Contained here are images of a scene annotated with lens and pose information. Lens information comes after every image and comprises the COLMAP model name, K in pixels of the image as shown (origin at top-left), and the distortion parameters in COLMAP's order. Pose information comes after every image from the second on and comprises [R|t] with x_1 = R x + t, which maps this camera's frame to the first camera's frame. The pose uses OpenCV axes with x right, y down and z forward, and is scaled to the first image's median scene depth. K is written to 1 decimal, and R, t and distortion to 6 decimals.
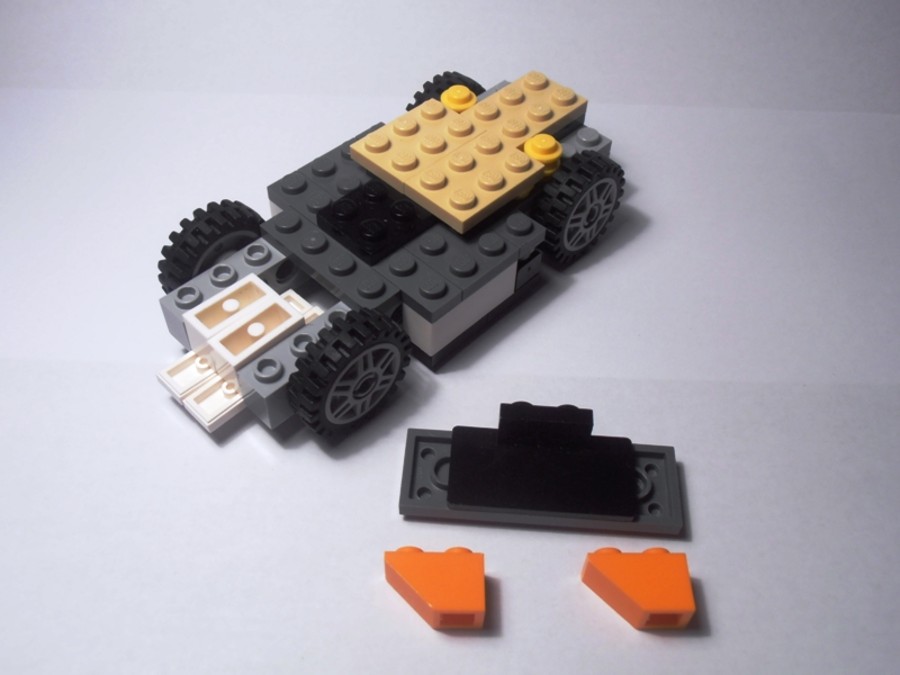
lens RADIAL K [[911.3, 0, 443.1], [0, 911.3, 335.1], [0, 0, 1]] dist [0.008172, 0.000000]
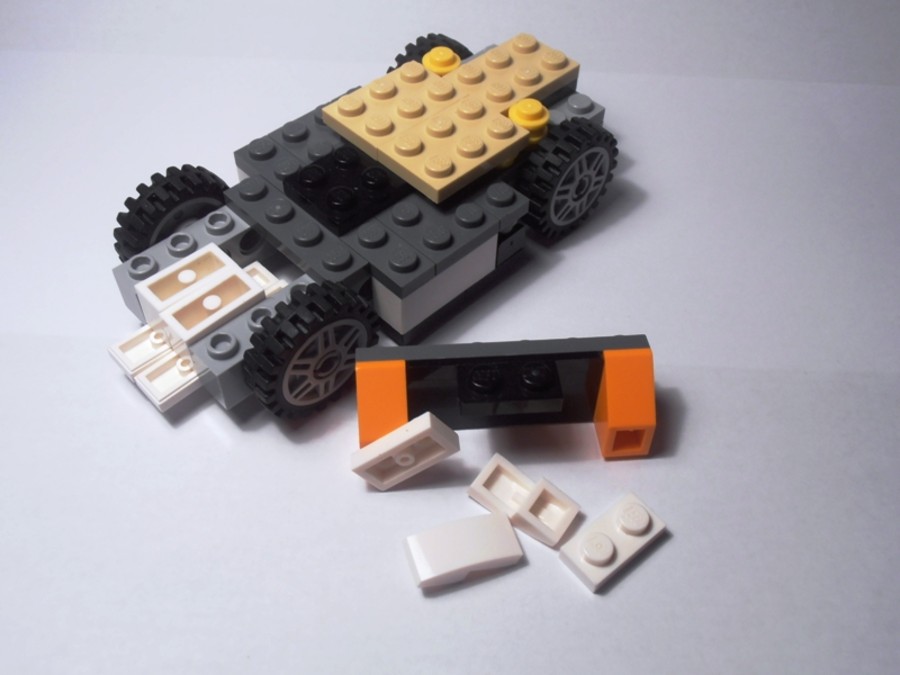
lens RADIAL K [[911.3, 0, 439.6], [0, 911.3, 331.0], [0, 0, 1]] dist [0.008172, 0.000000]
pose [[0.999666, 0.015437, -0.020715, 0.044221], [-0.015208, 0.999822, 0.011145, 0.008524], [0.020883, -0.010827, 0.999723, 0.068755]]
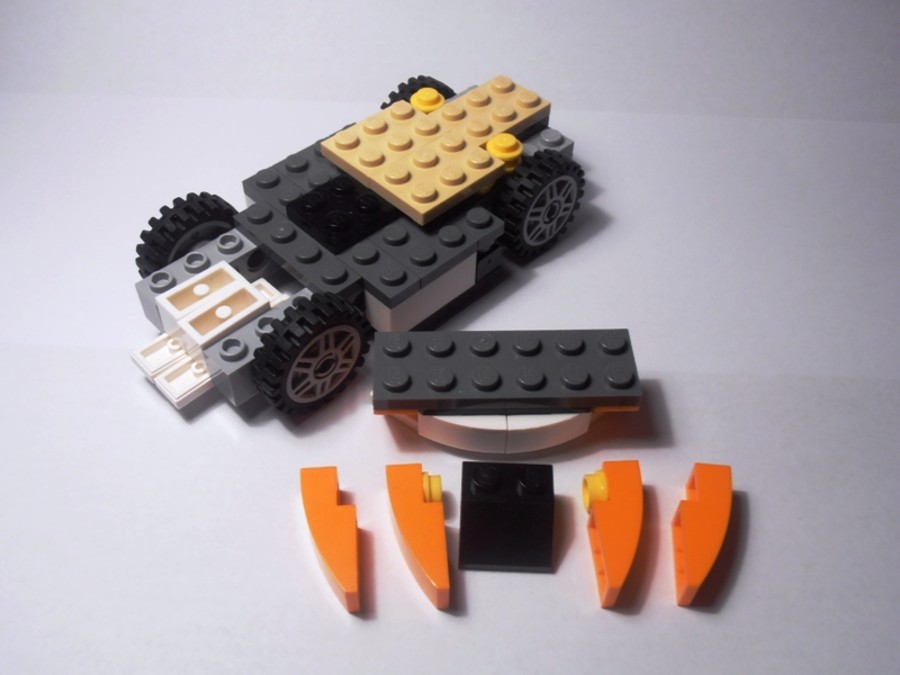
lens RADIAL K [[911.3, 0, 443.2], [0, 911.3, 334.0], [0, 0, 1]] dist [0.008172, 0.000000]
pose [[0.999770, 0.011647, -0.018007, 0.065231], [-0.012037, 0.999692, -0.021709, 0.036969], [0.017749, 0.021921, 0.999602, -0.050326]]
